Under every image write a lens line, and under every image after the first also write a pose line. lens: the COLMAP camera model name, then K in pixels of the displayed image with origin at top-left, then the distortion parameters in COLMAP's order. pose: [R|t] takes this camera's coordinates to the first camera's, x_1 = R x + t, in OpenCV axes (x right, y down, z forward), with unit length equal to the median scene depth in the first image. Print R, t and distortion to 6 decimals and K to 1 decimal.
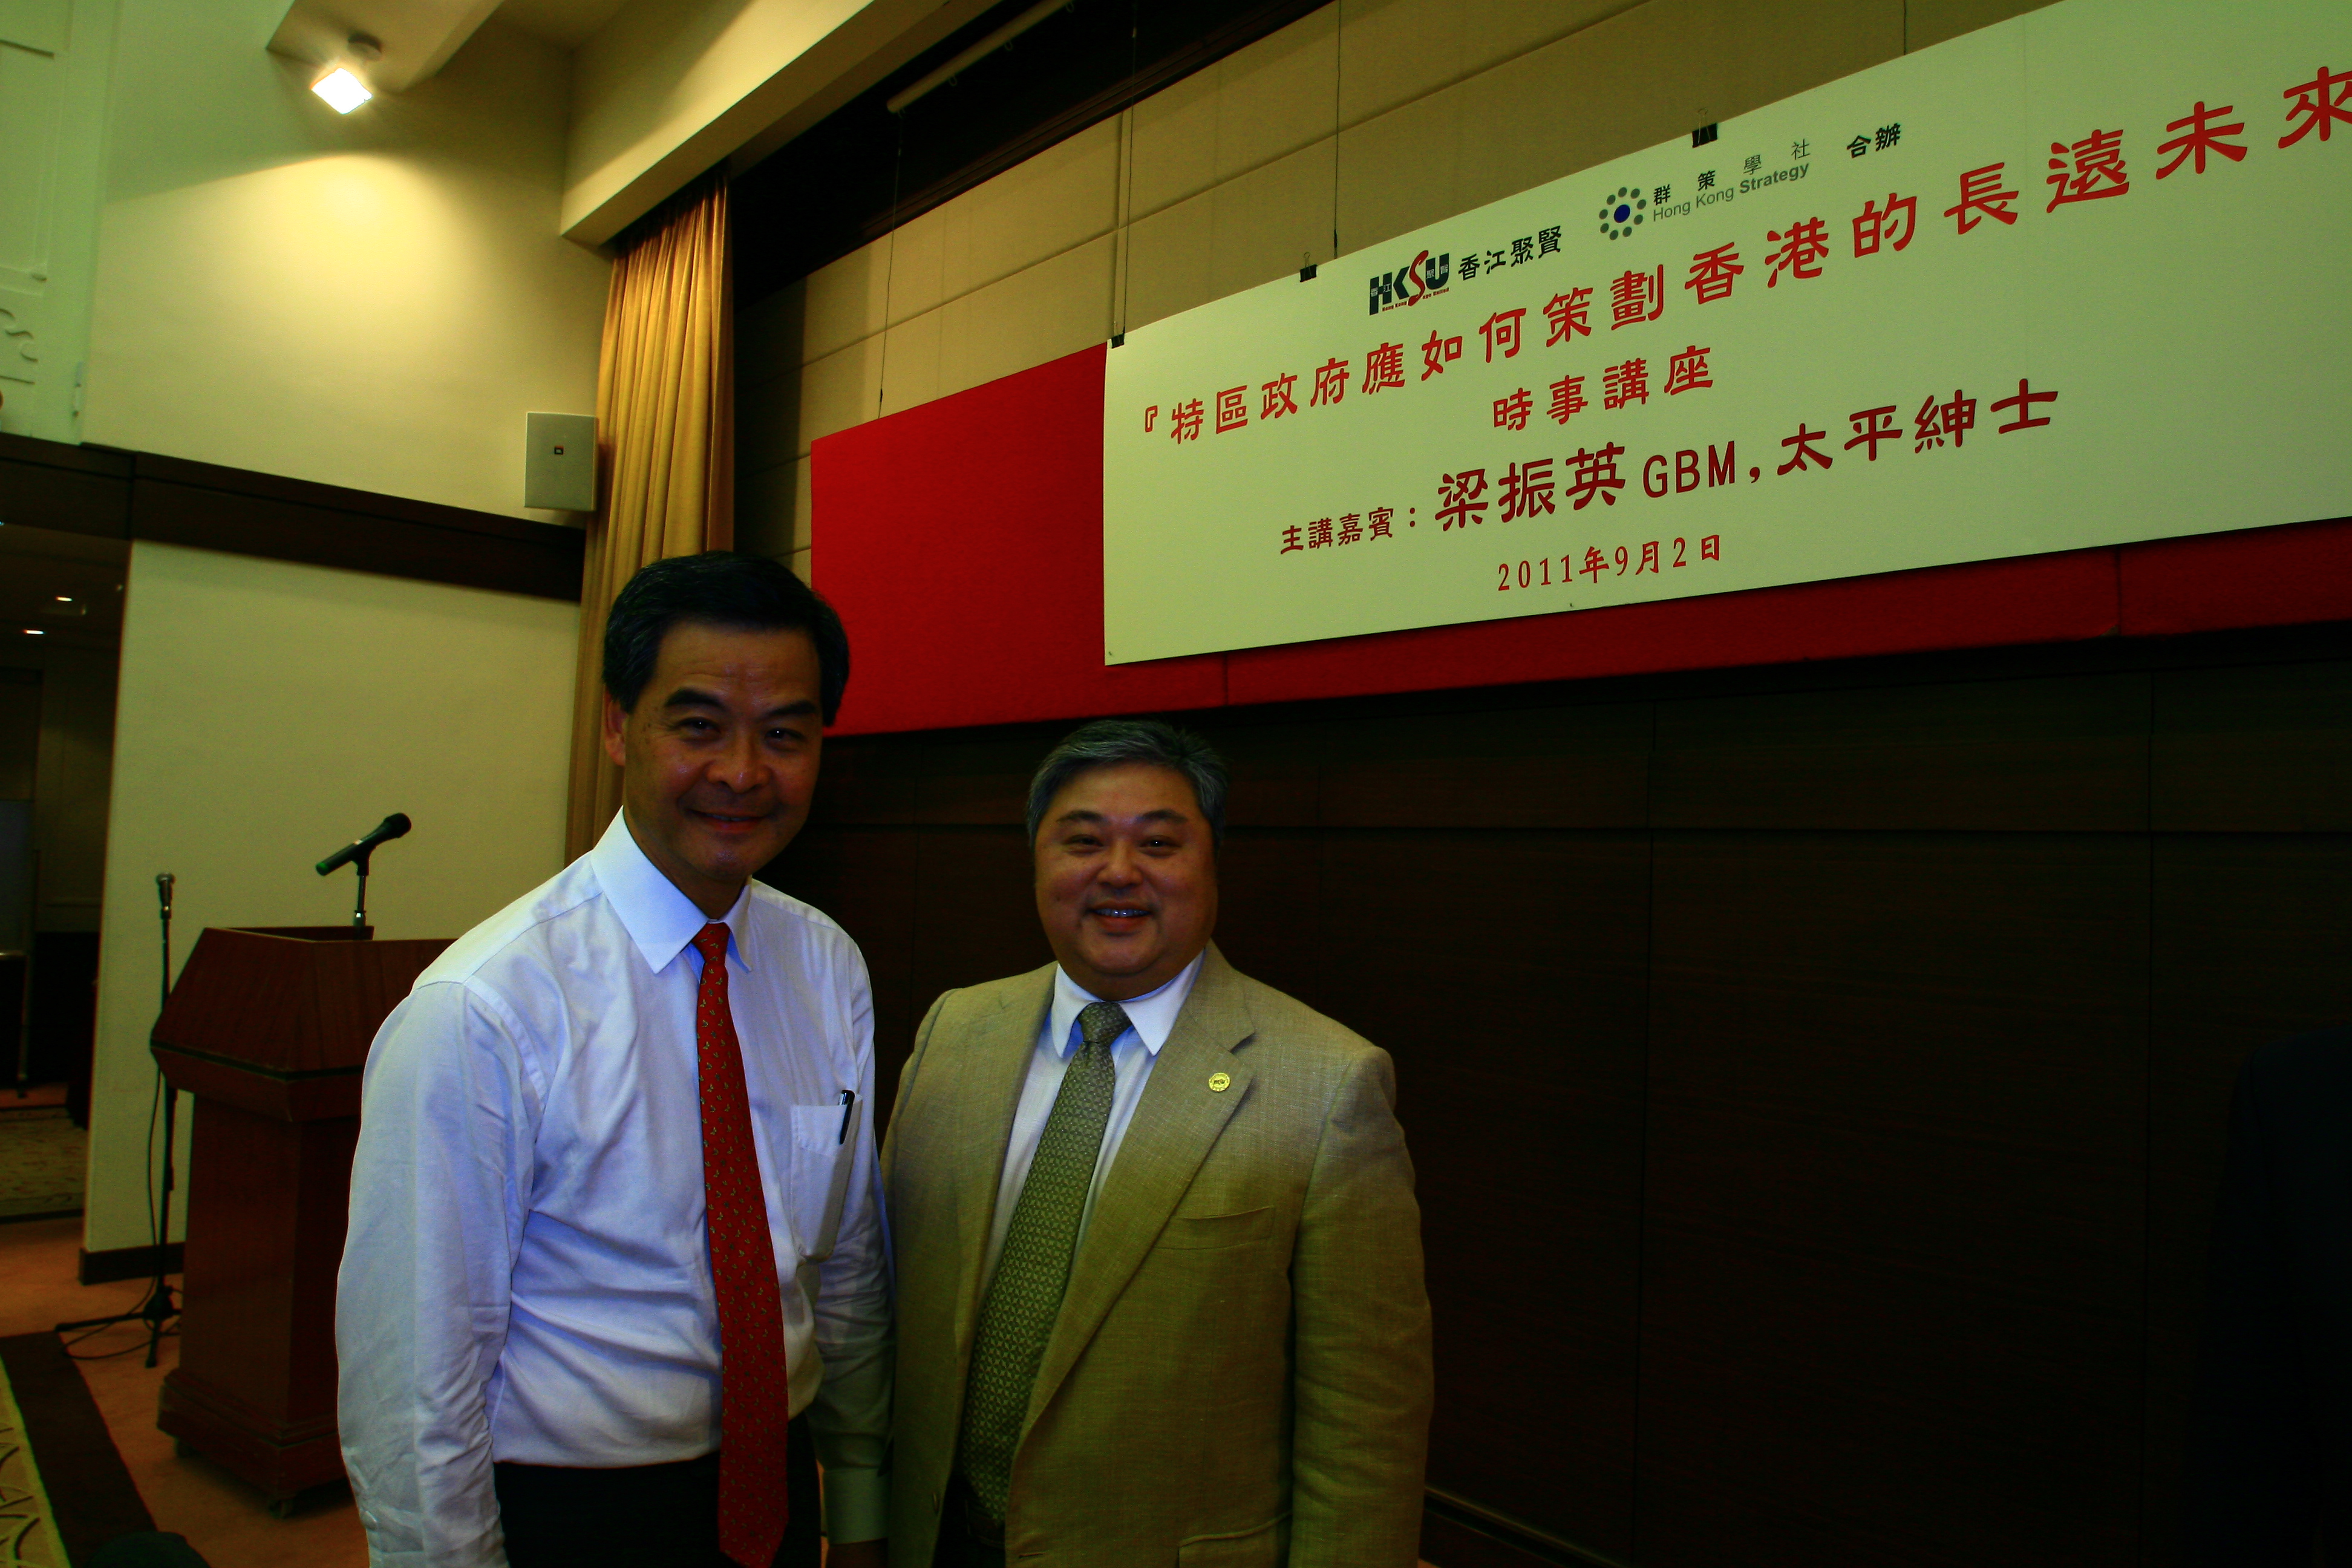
lens RADIAL K [[1491.8, 0, 1176.0], [0, 1491.8, 784.0], [0, 0, 1]] dist [-0.024270, -0.004137]
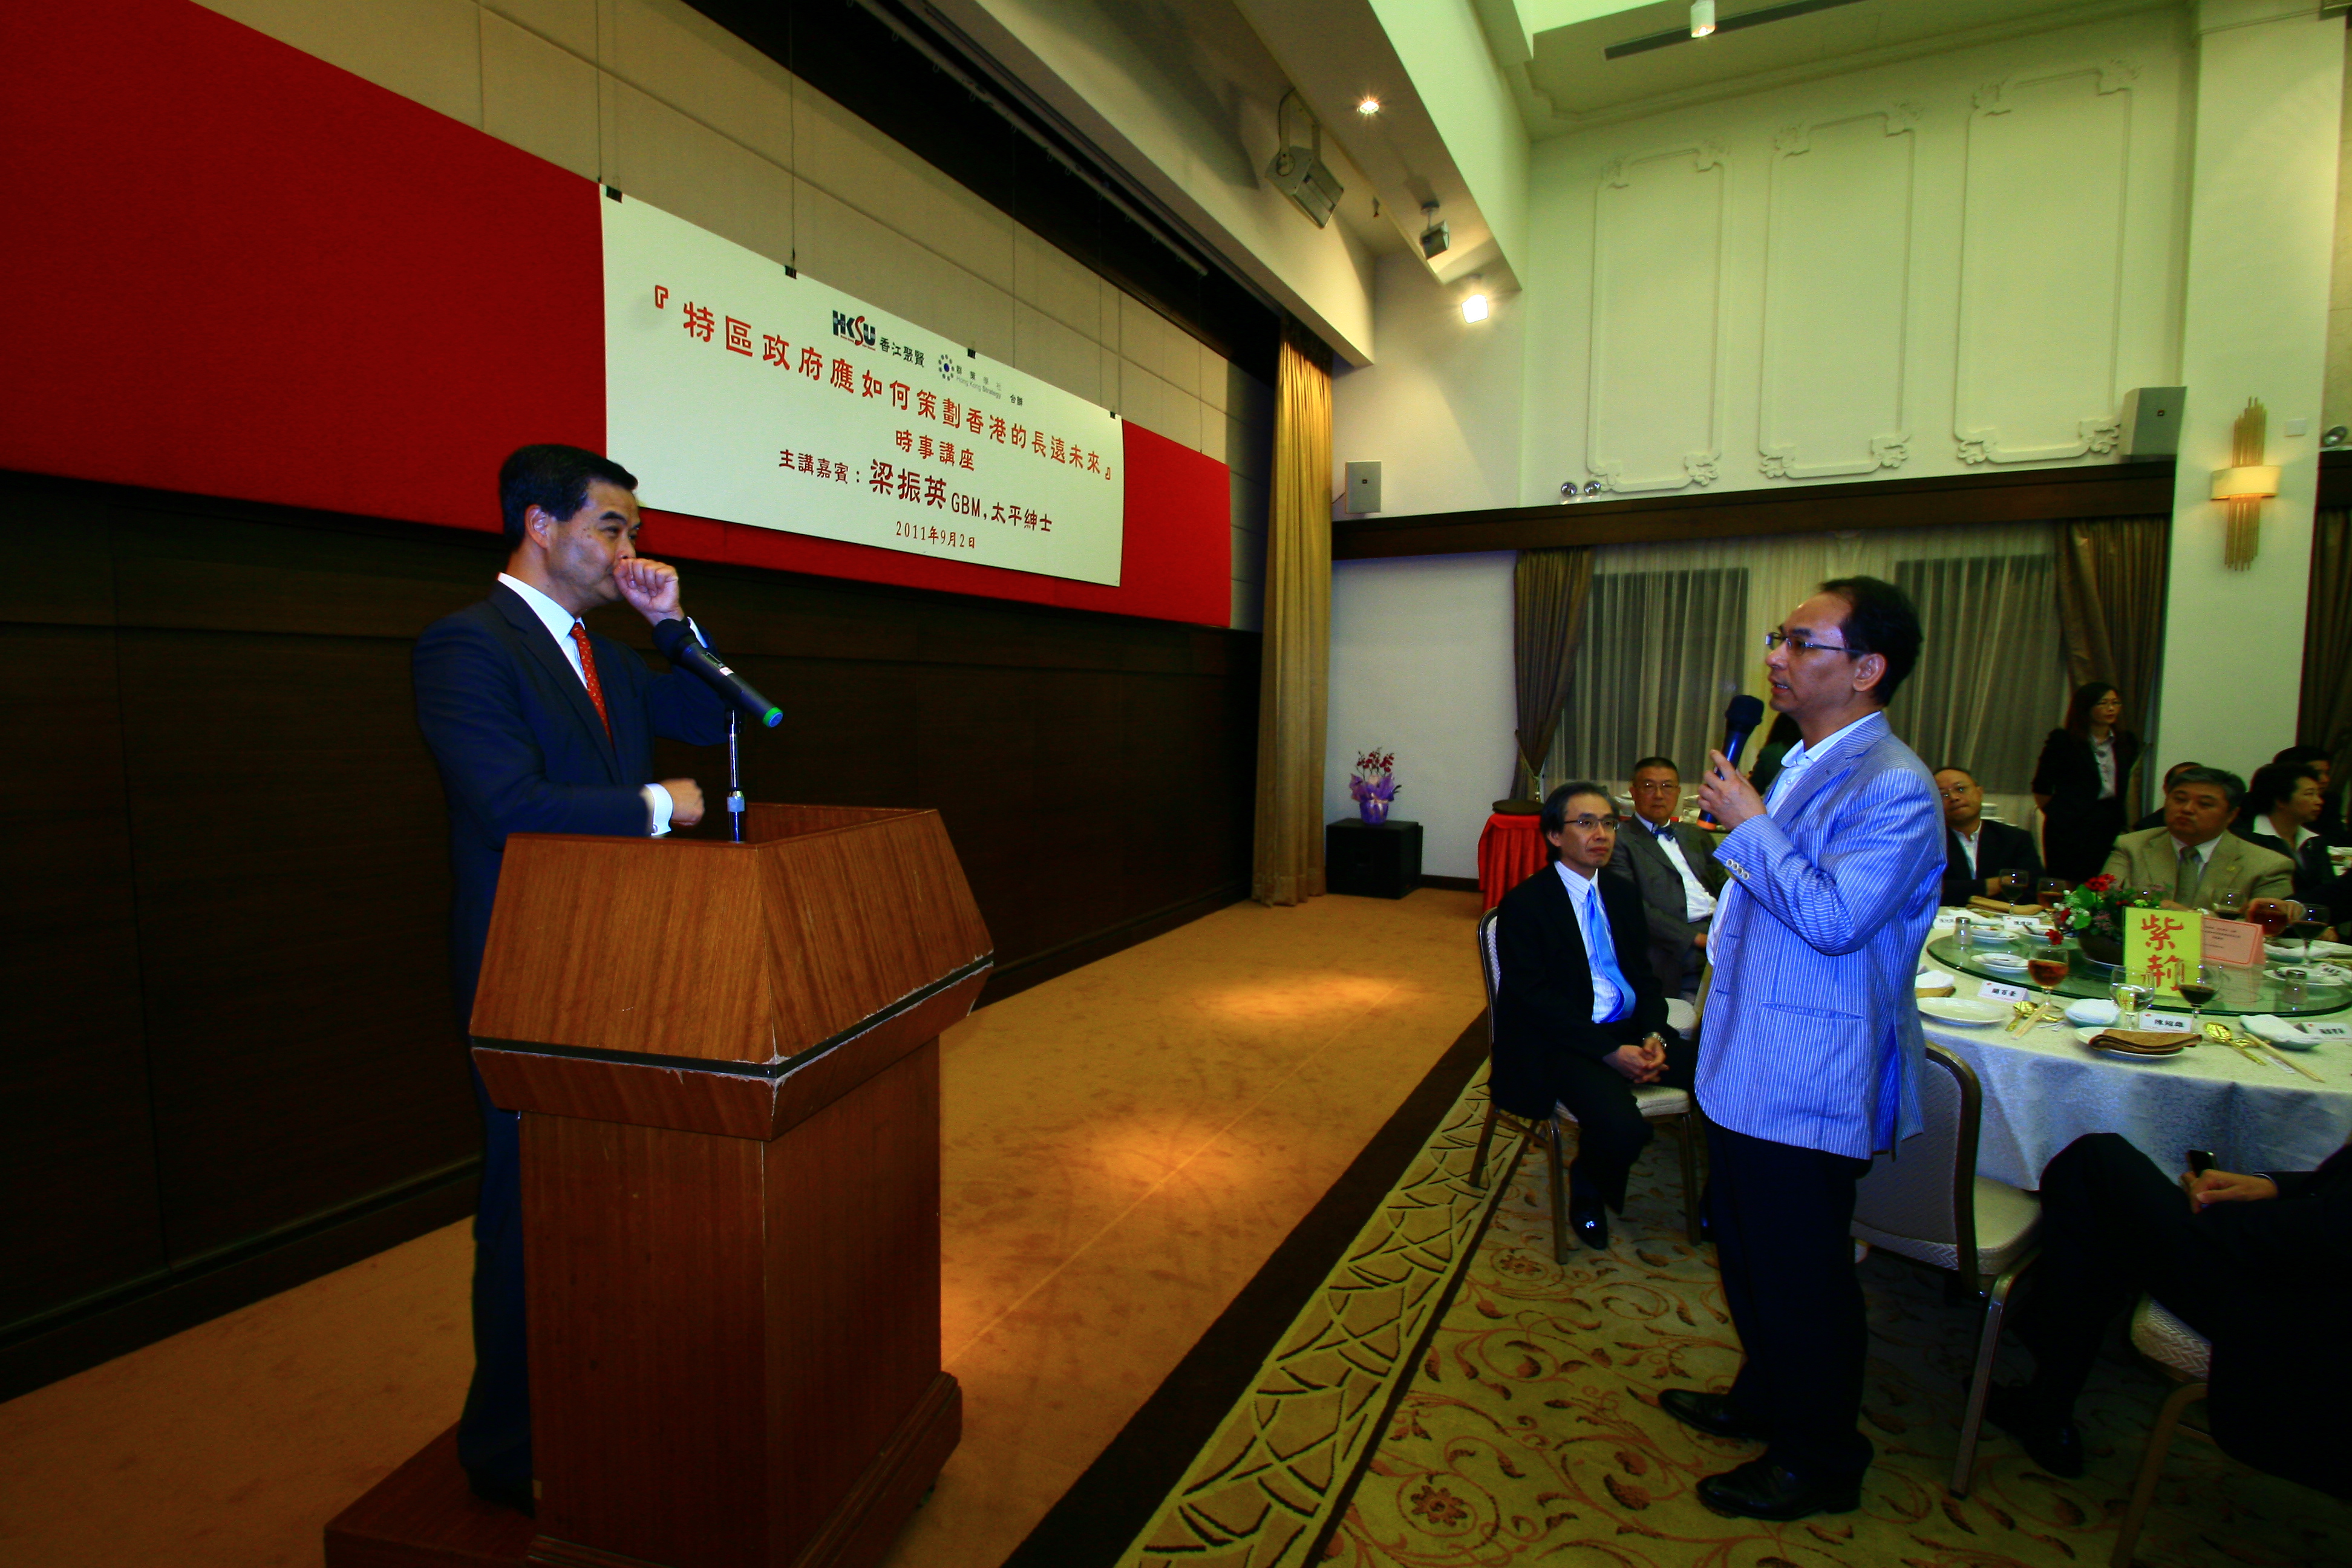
lens RADIAL K [[1078.2, 0, 1176.0], [0, 1078.2, 784.0], [0, 0, 1]] dist [-0.000609, 0.000028]
pose [[-0.331764, -0.116345, 0.936161, -1.266781], [-0.069289, 0.992691, 0.098815, 0.025768], [-0.940814, -0.032083, -0.337400, 1.157948]]
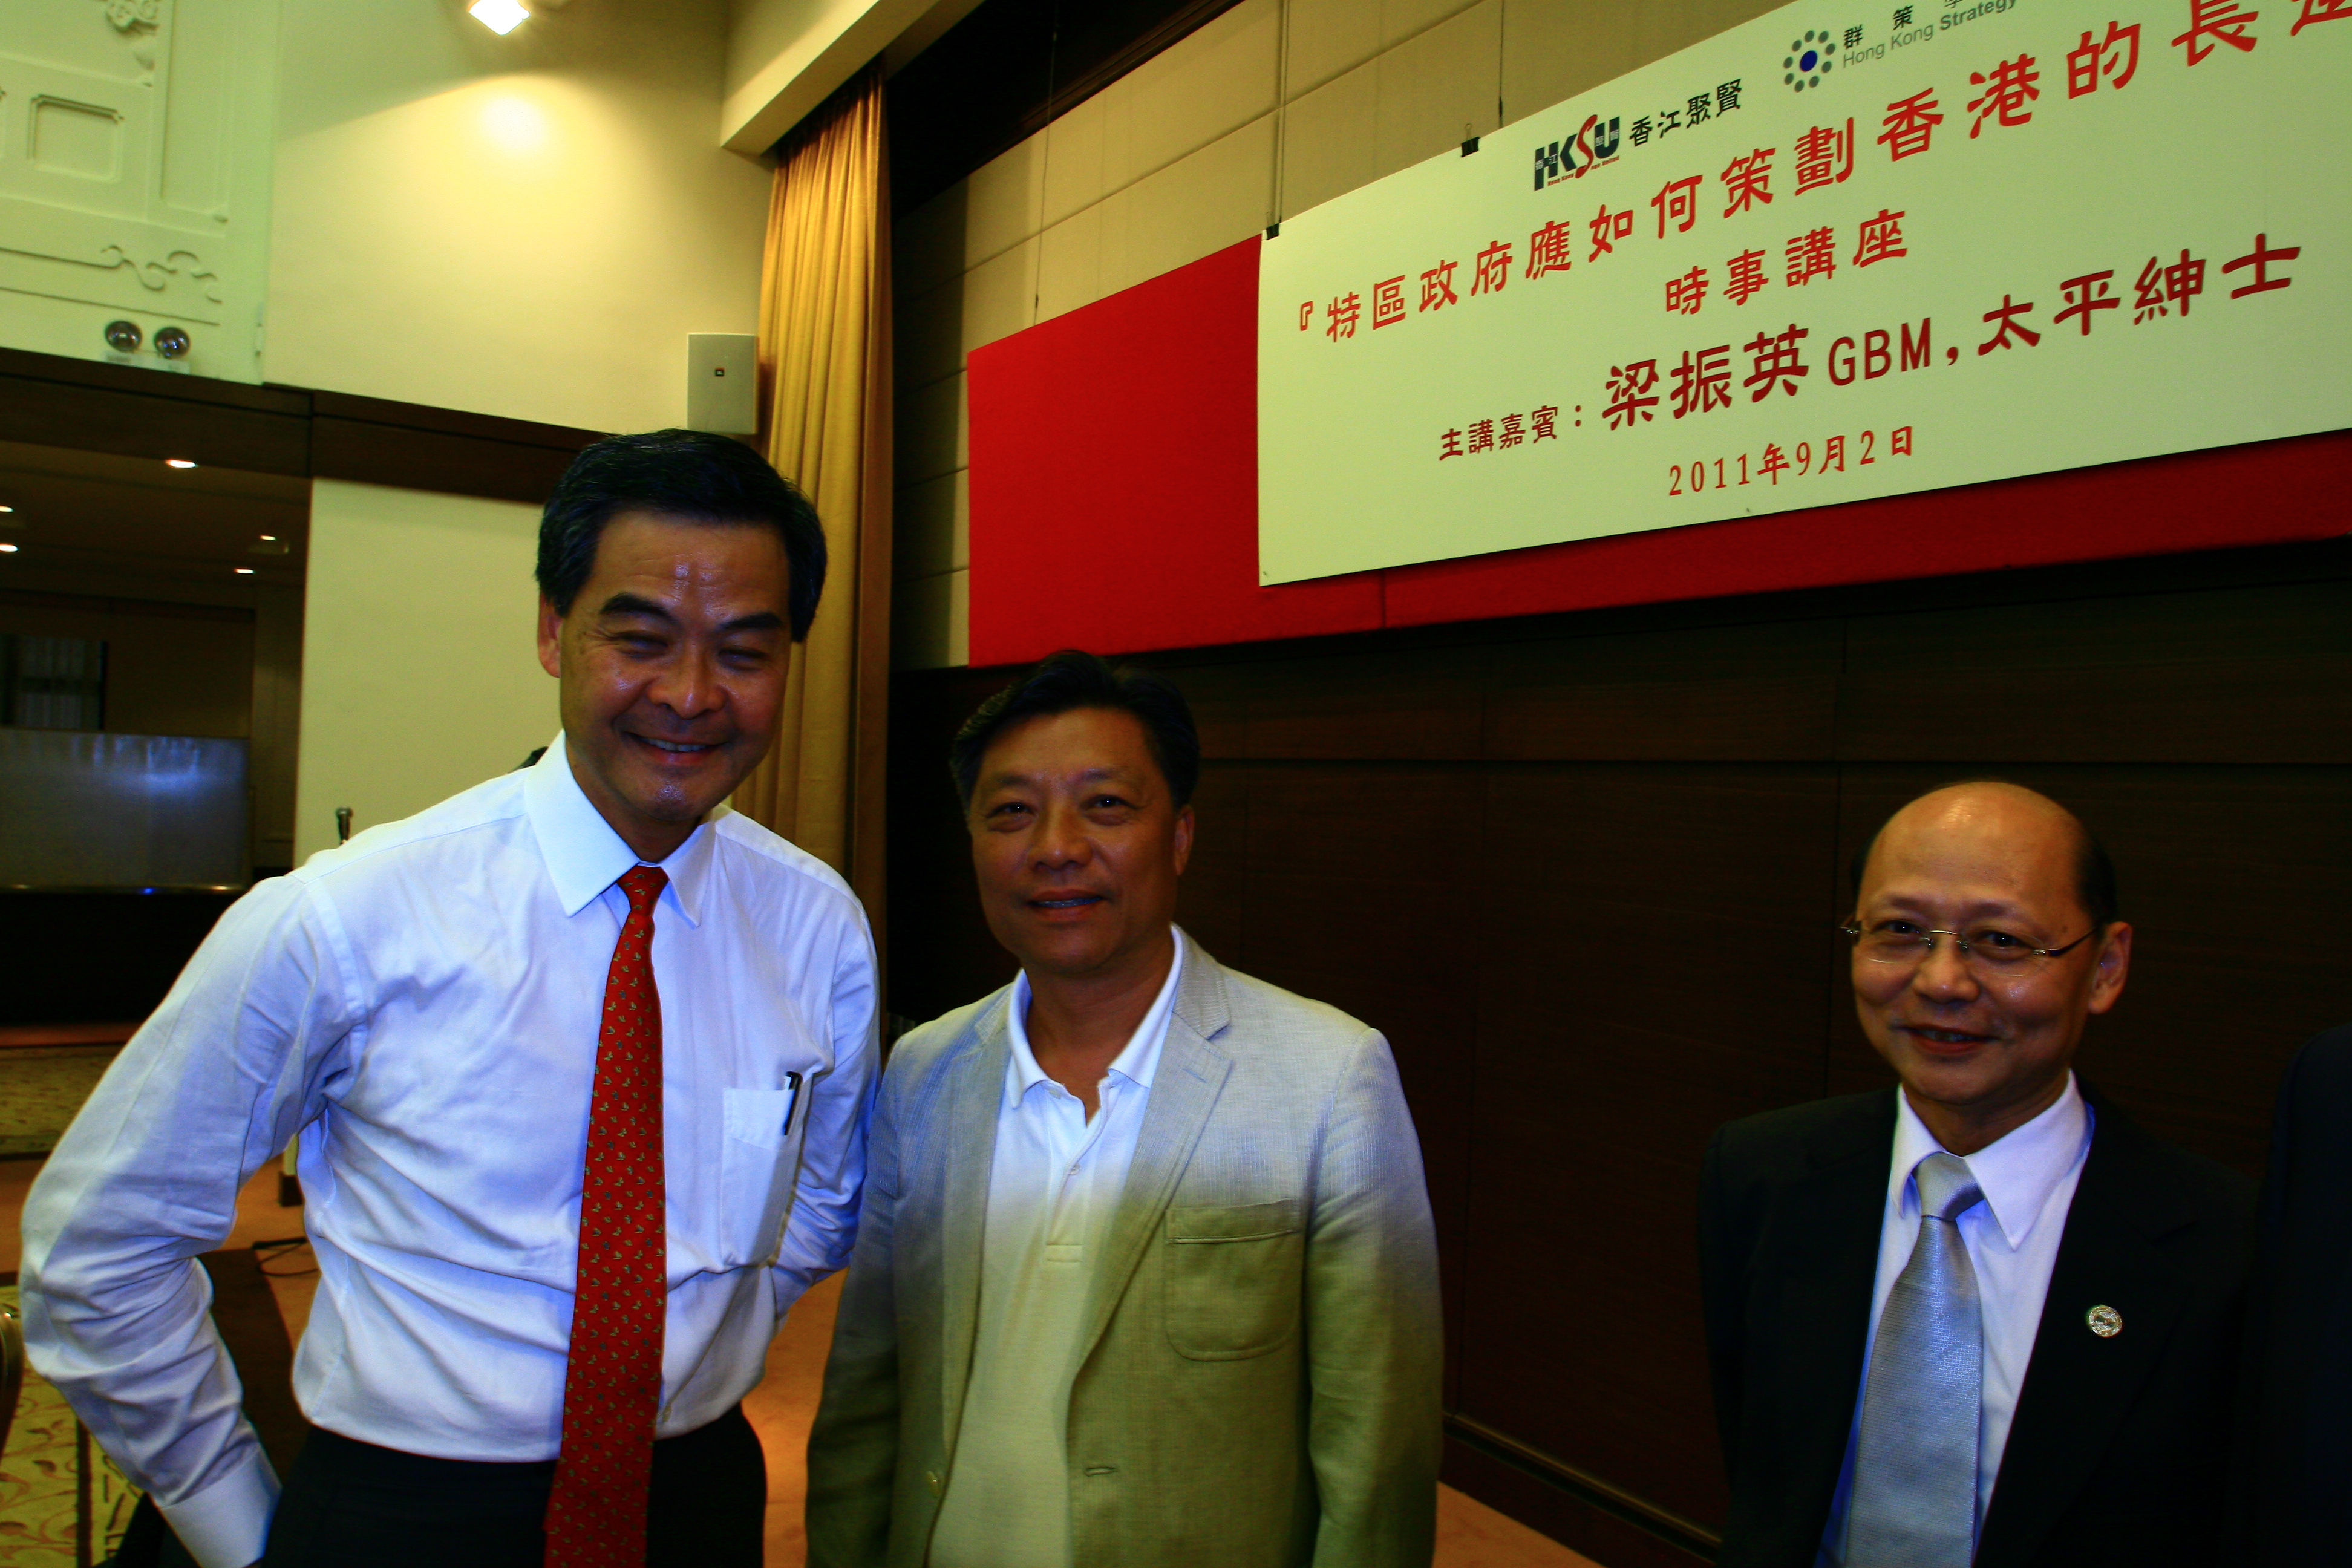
lens RADIAL K [[1634.8, 0, 1176.0], [0, 1634.8, 784.0], [0, 0, 1]] dist [-0.024411, -0.012482]
pose [[0.987939, 0.002639, -0.154823, 0.078198], [0.003541, 0.999208, 0.039627, 0.003604], [0.154805, -0.039697, 0.987147, -0.020227]]
